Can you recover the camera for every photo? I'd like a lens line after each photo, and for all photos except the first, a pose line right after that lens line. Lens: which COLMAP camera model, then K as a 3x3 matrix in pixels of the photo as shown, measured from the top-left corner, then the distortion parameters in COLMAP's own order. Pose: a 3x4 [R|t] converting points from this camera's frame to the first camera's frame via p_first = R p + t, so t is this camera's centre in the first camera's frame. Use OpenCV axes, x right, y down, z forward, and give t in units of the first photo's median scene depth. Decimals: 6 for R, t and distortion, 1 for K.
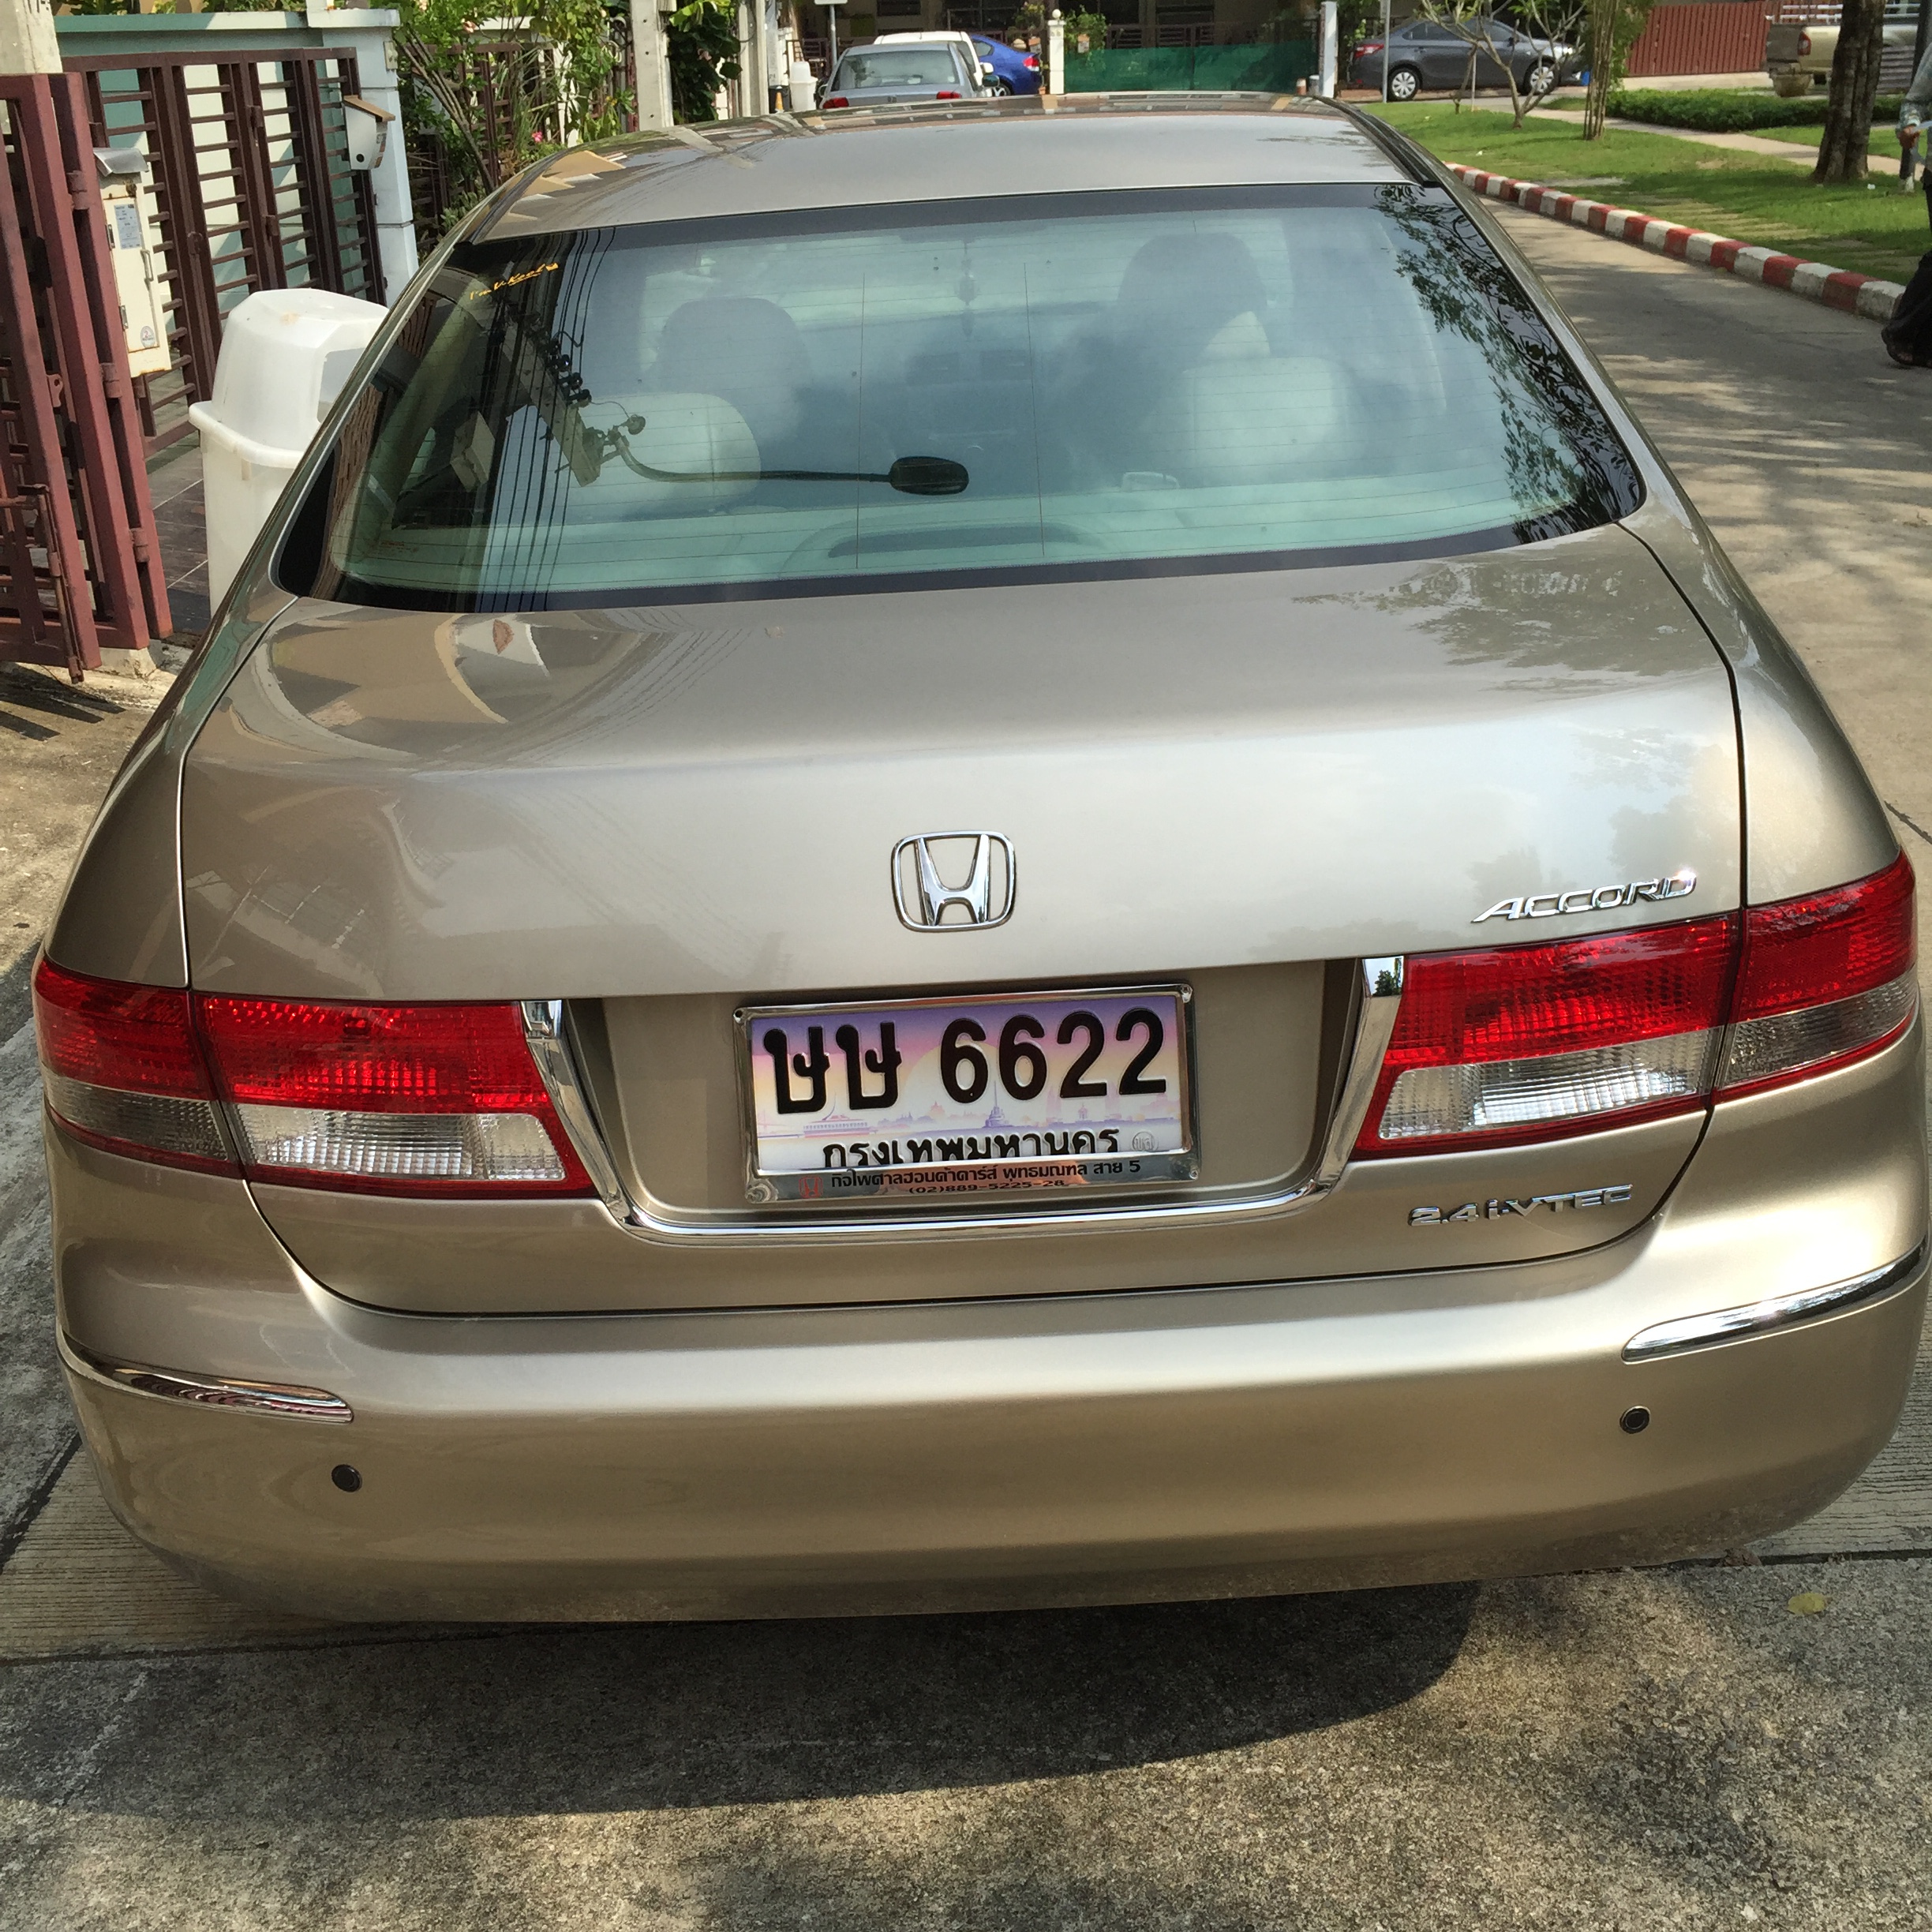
lens RADIAL K [[2202.8, 0, 966.0], [0, 2202.8, 966.0], [0, 0, 1]] dist [0.022874, -0.034807]
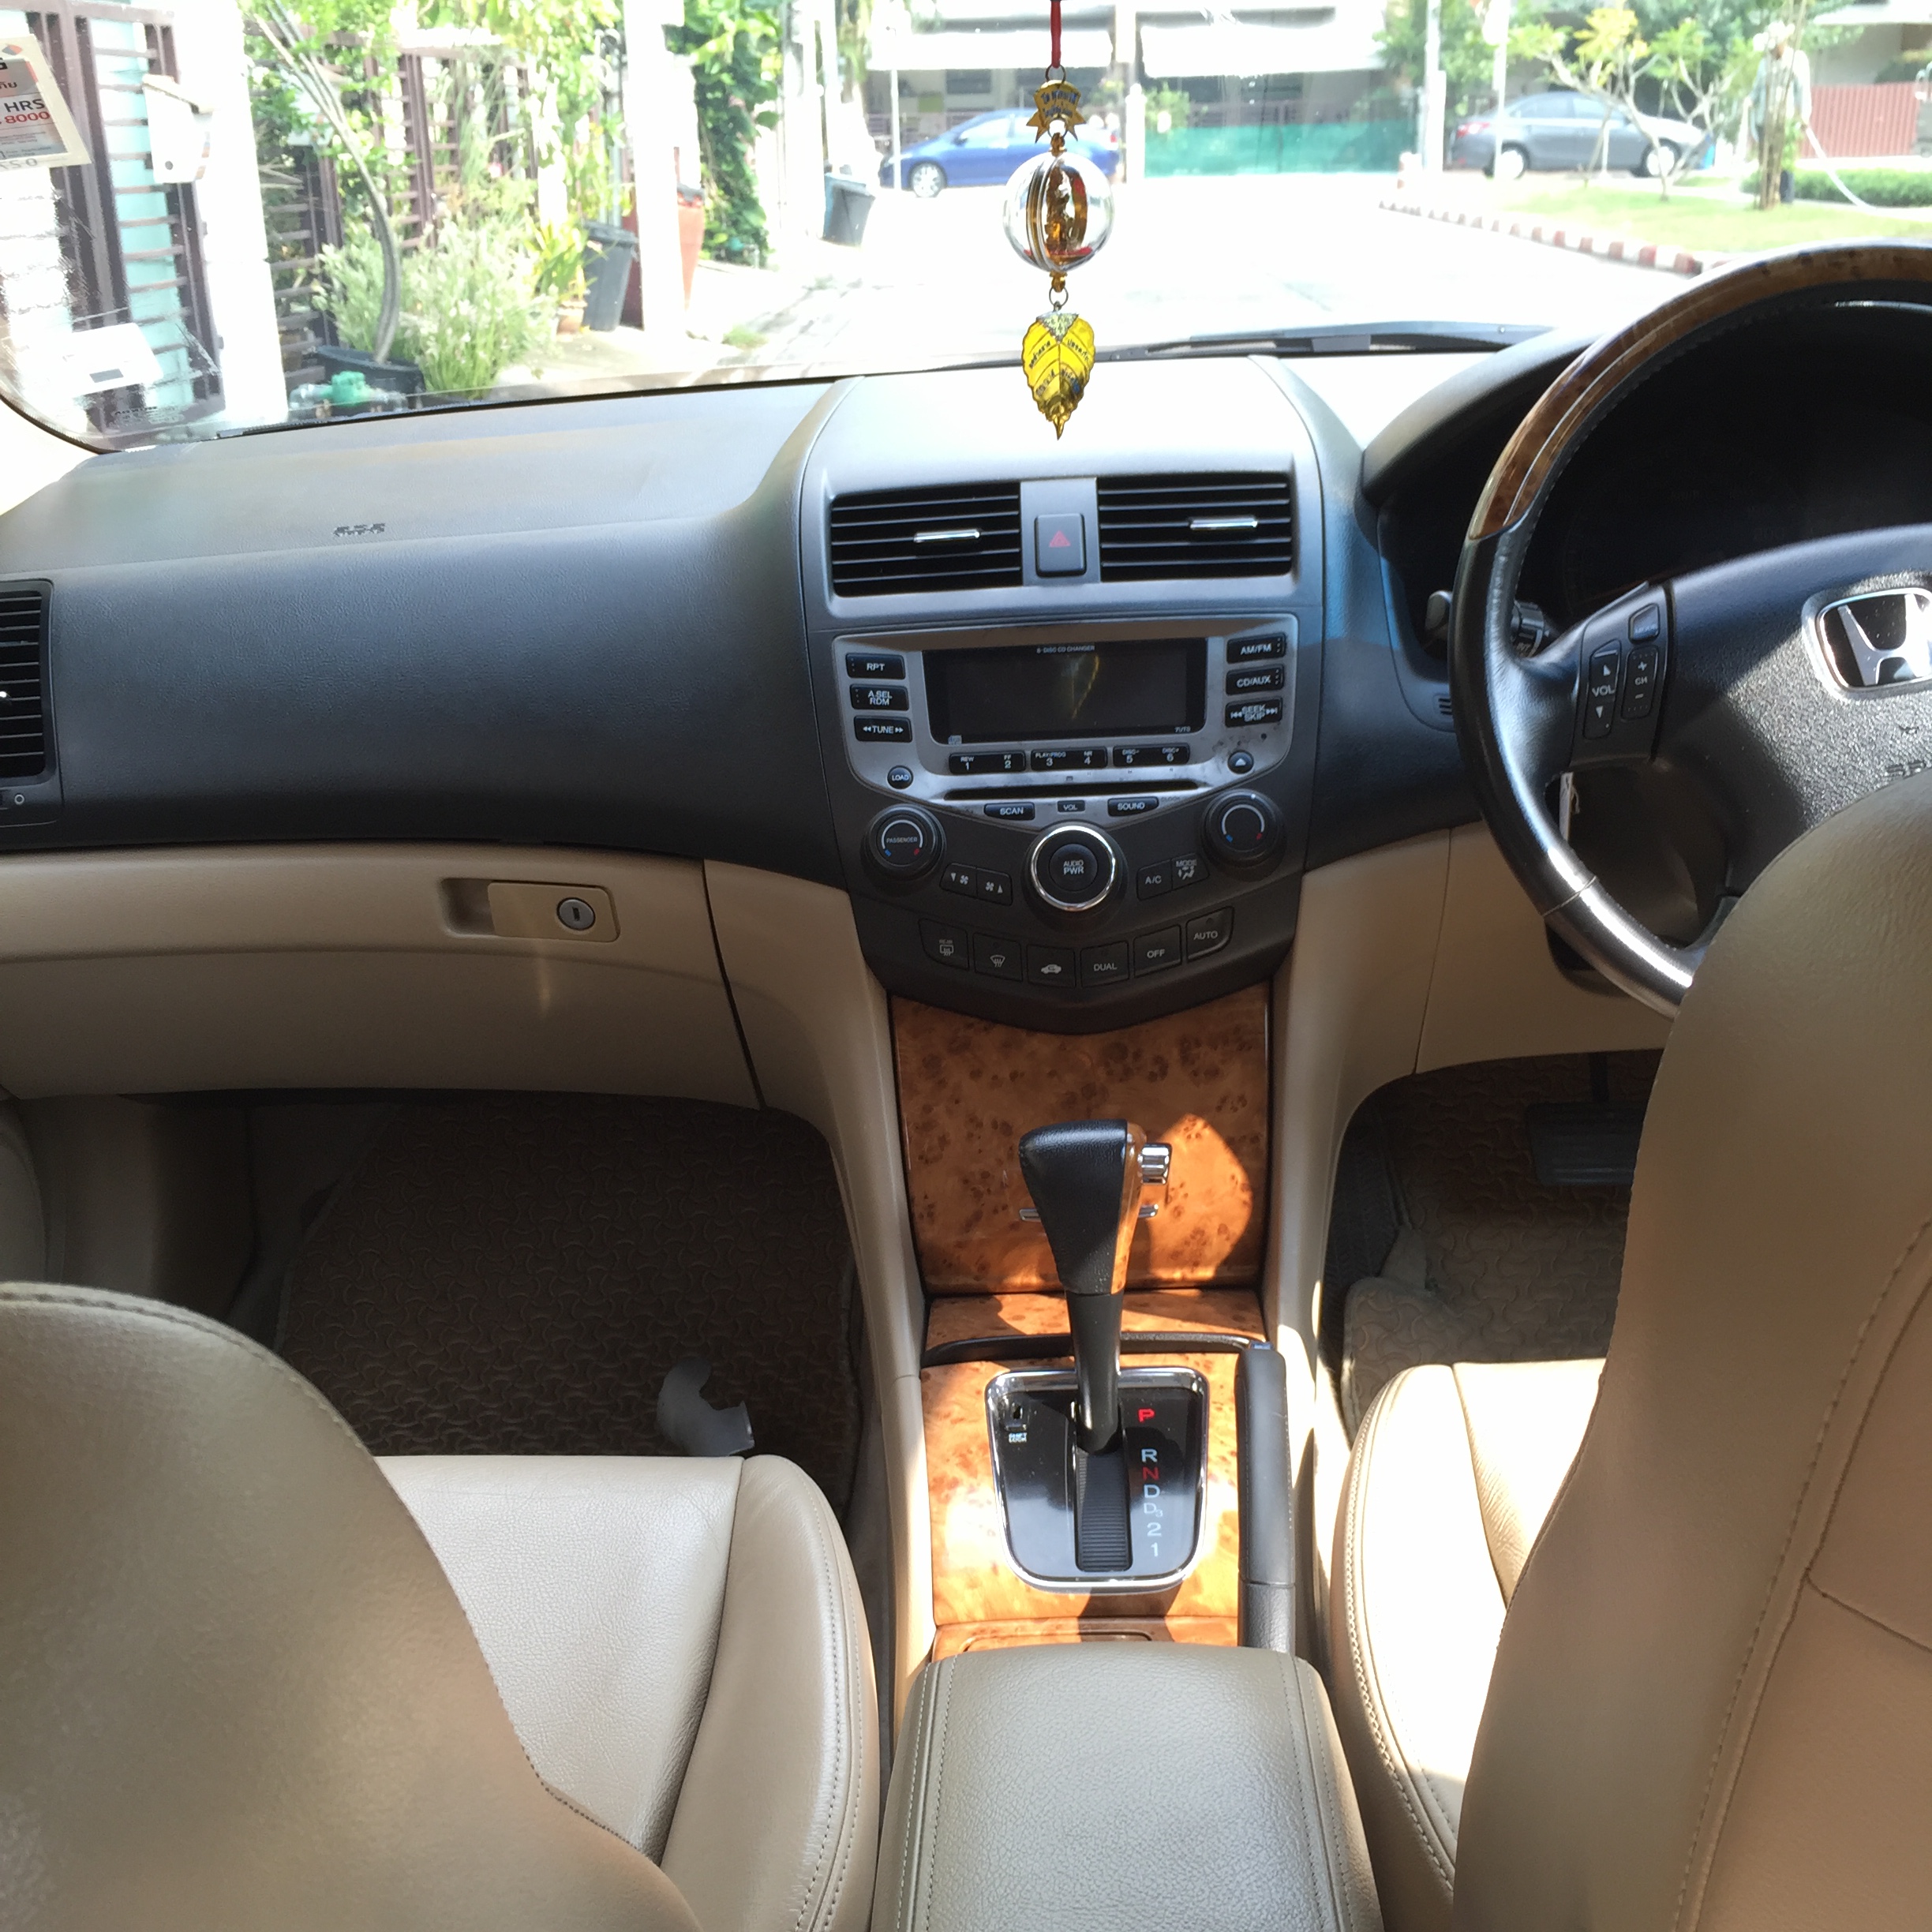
lens RADIAL K [[2202.8, 0, 966.0], [0, 2202.8, 966.0], [0, 0, 1]] dist [0.022874, -0.034807]
pose [[0.999487, 0.018769, -0.025960, -0.000887], [-0.019750, 0.999079, -0.038089, -0.085827], [0.025222, 0.038582, 0.998937, 0.298762]]
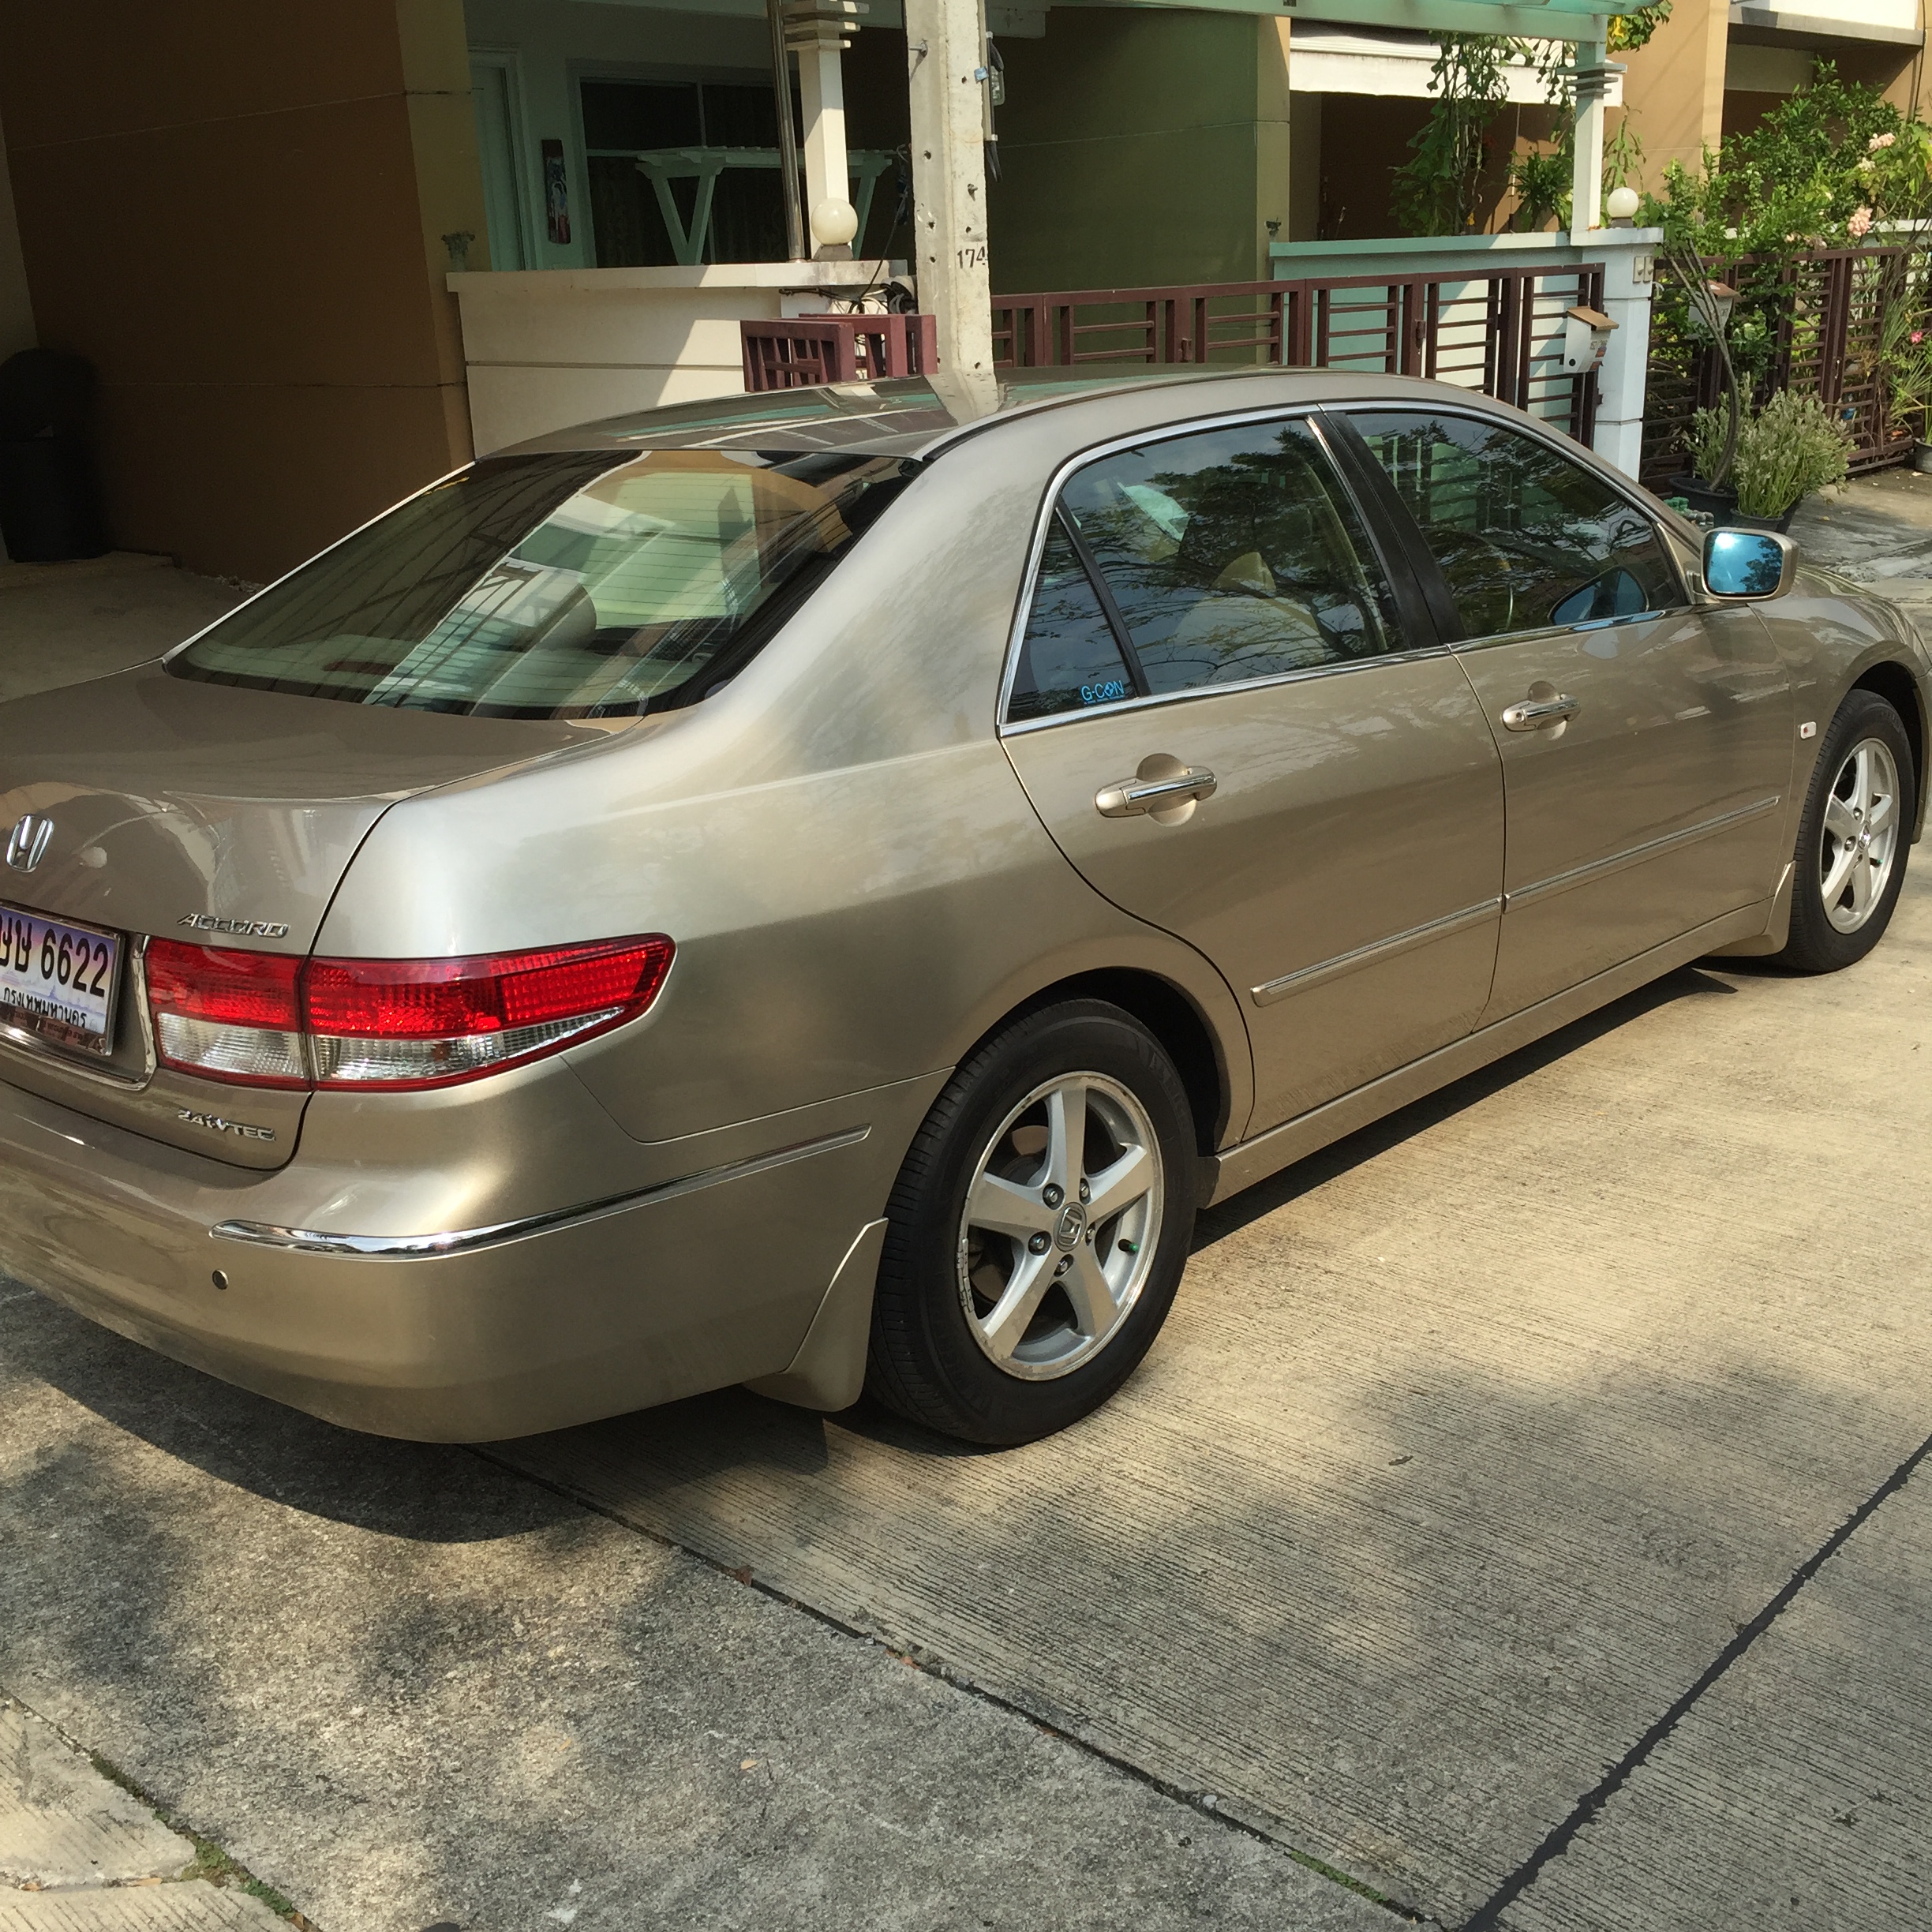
lens RADIAL K [[2202.8, 0, 966.0], [0, 2202.8, 966.0], [0, 0, 1]] dist [0.022874, -0.034807]
pose [[0.733690, 0.198522, -0.649837, 0.253351], [-0.244599, 0.969418, 0.019991, -0.024127], [0.633932, 0.144282, 0.759811, 0.024859]]
